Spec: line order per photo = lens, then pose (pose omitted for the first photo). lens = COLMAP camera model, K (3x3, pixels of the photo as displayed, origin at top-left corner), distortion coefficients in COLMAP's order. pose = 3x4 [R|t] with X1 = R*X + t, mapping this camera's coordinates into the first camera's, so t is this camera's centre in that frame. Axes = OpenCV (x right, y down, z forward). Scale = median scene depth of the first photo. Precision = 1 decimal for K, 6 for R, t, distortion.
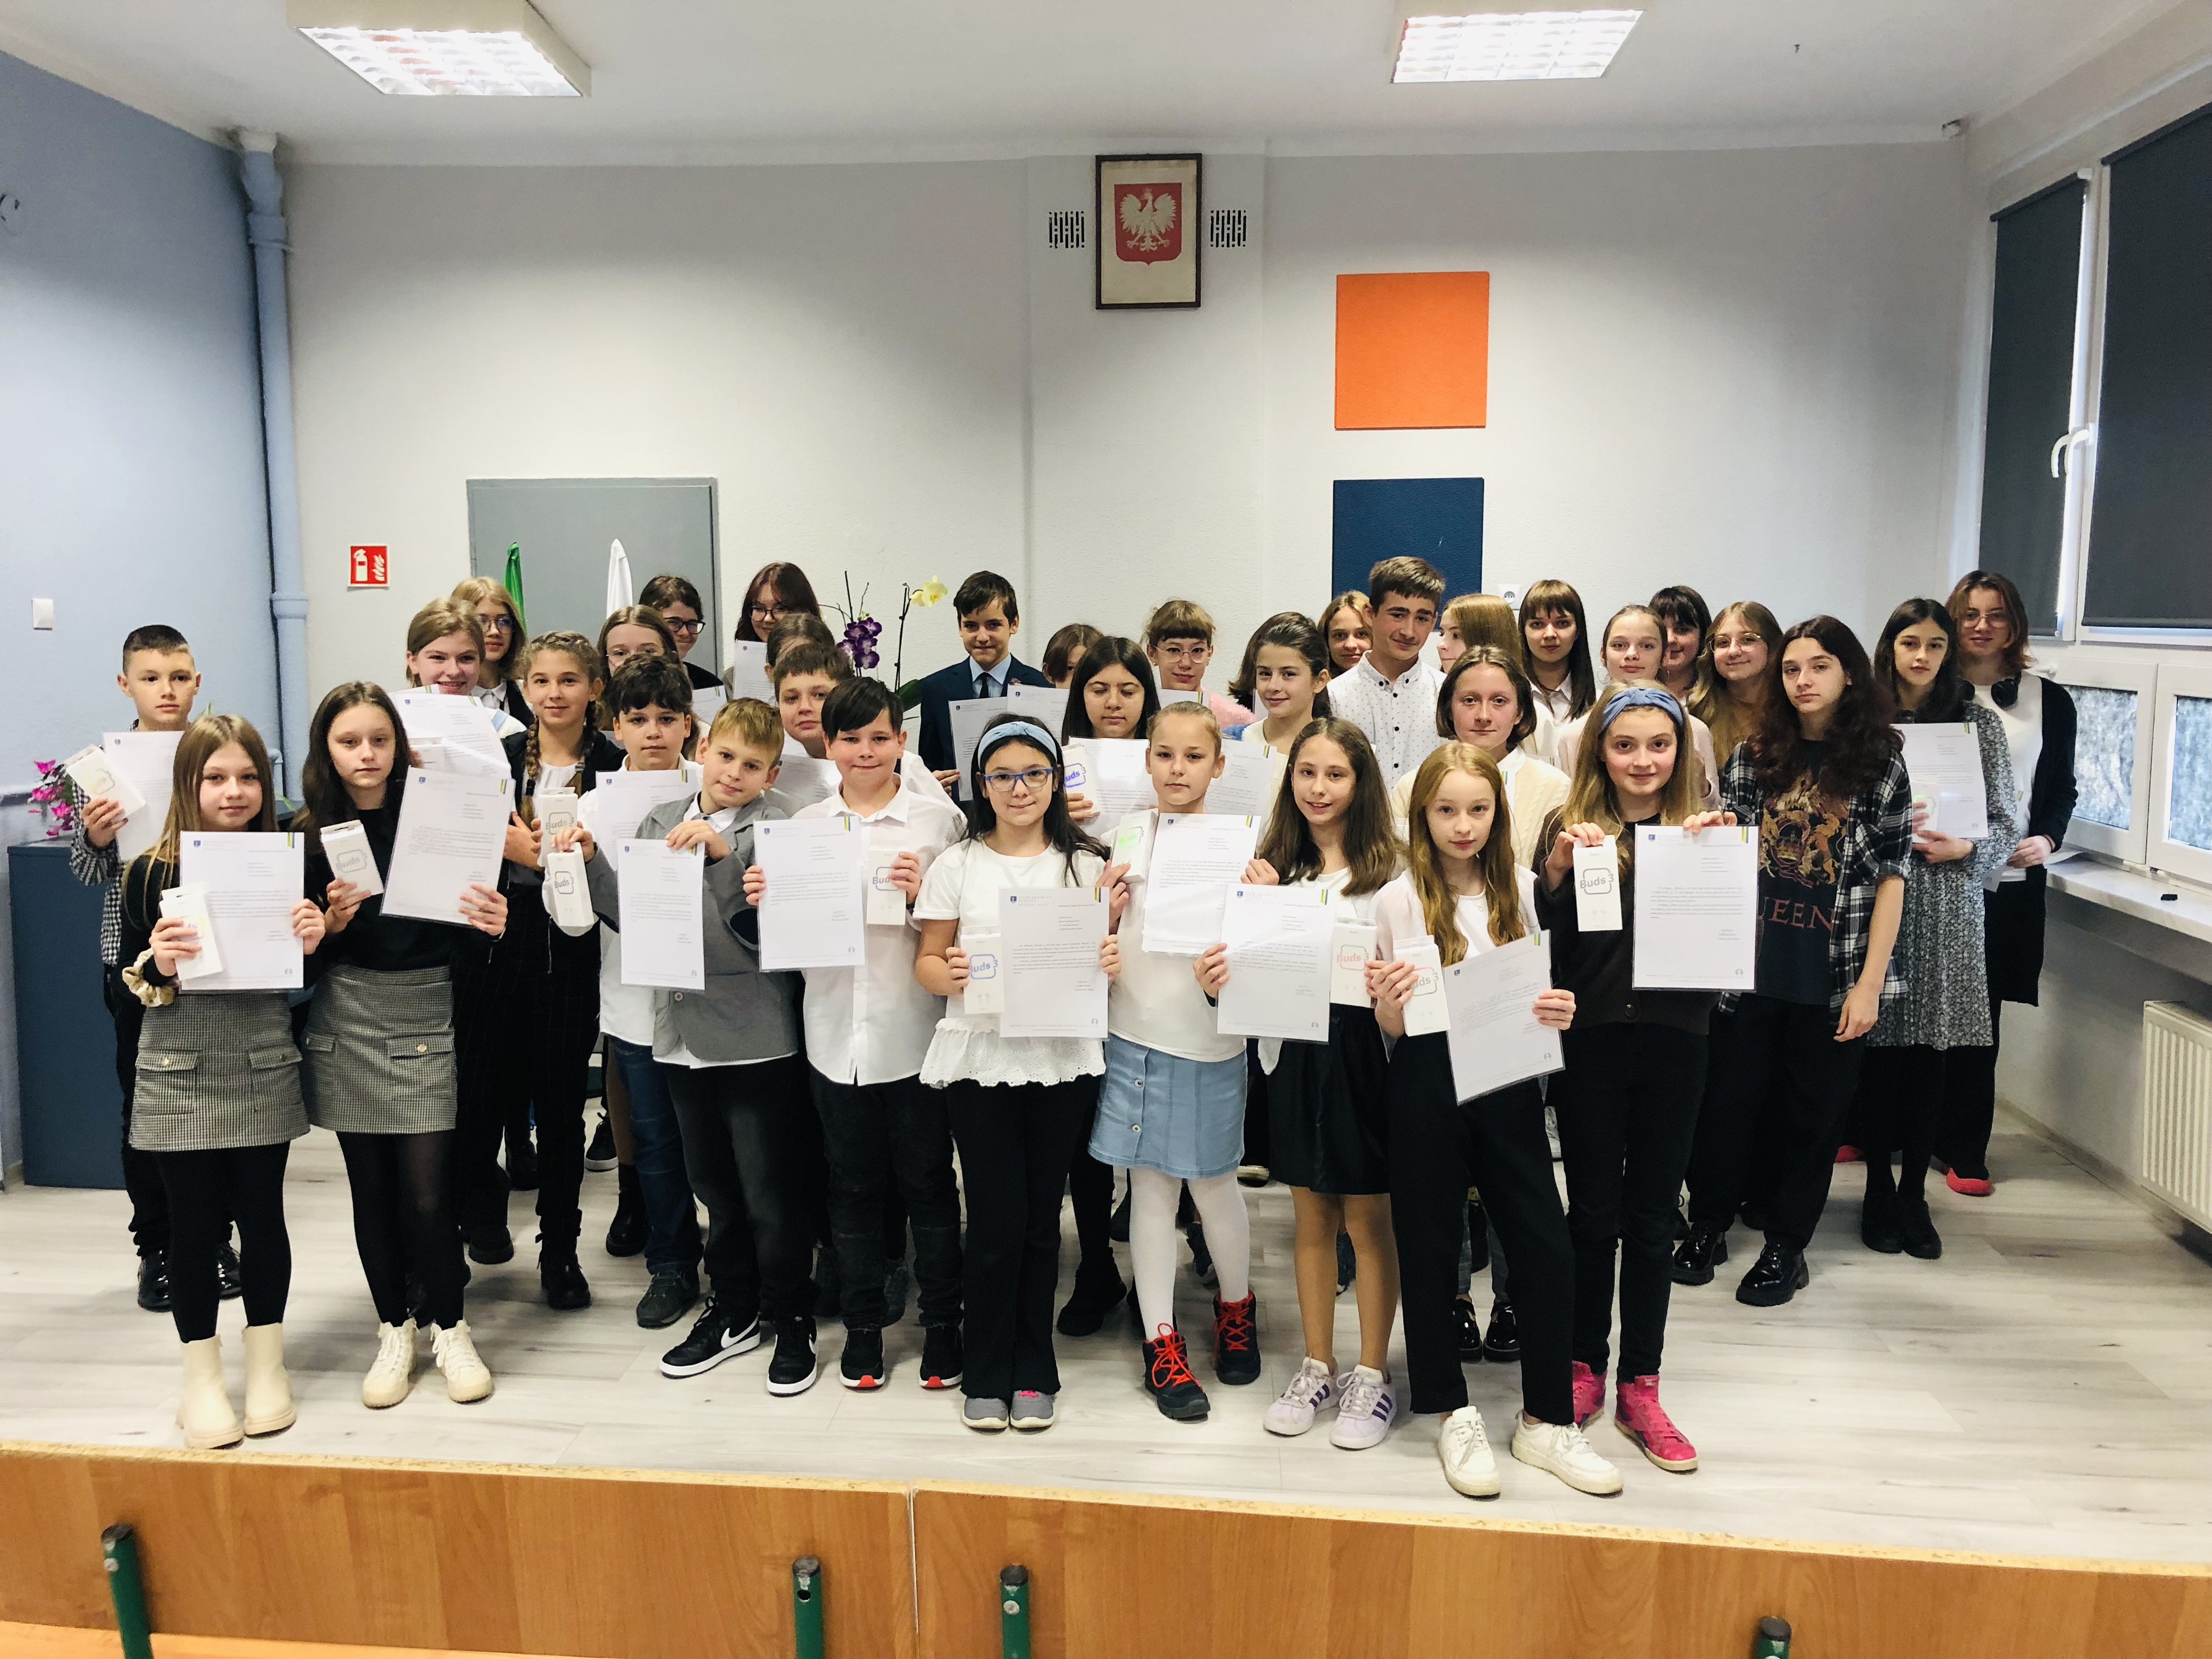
lens RADIAL K [[1820.6, 0, 1077.4], [0, 1820.6, 869.9], [0, 0, 1]] dist [-0.000451, -0.000193]
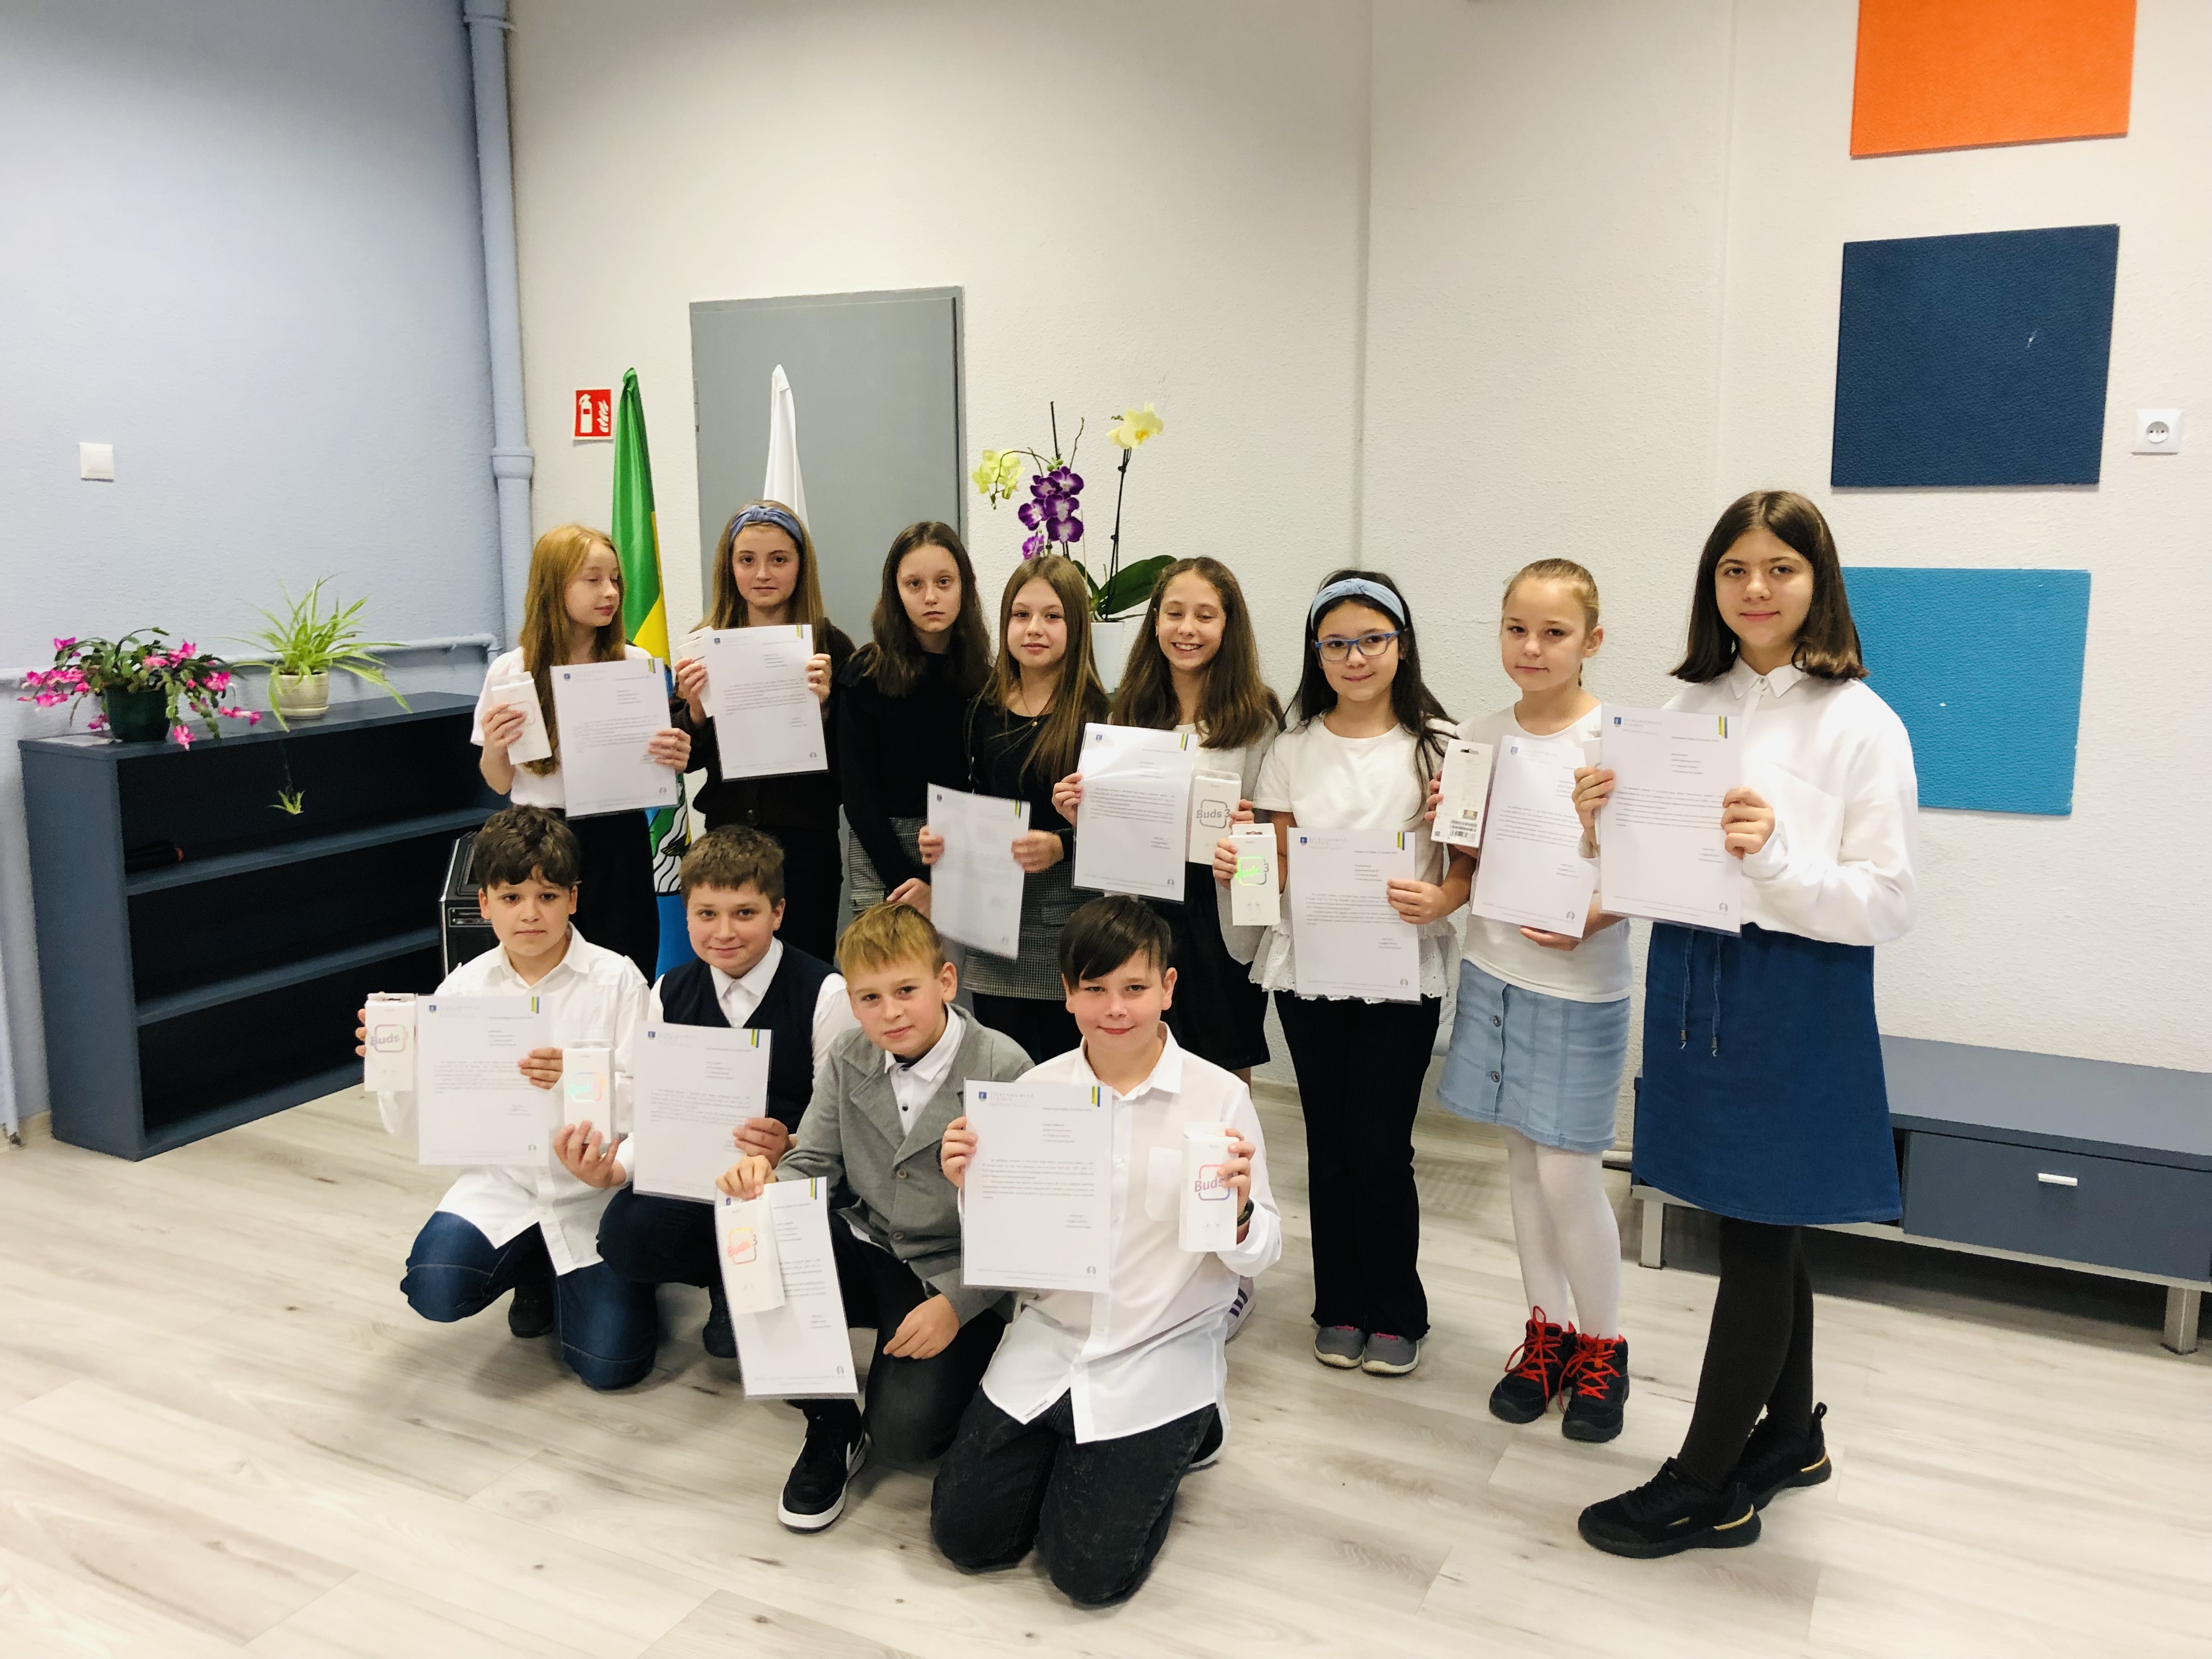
lens RADIAL K [[1848.9, 0, 1105.4], [0, 1848.9, 810.9], [0, 0, 1]] dist [0.011346, 0.003360]
pose [[0.924620, 0.063999, -0.375475, 0.160638], [-0.055942, 0.997910, 0.032333, -0.030188], [0.376760, -0.008891, 0.926268, 0.332932]]
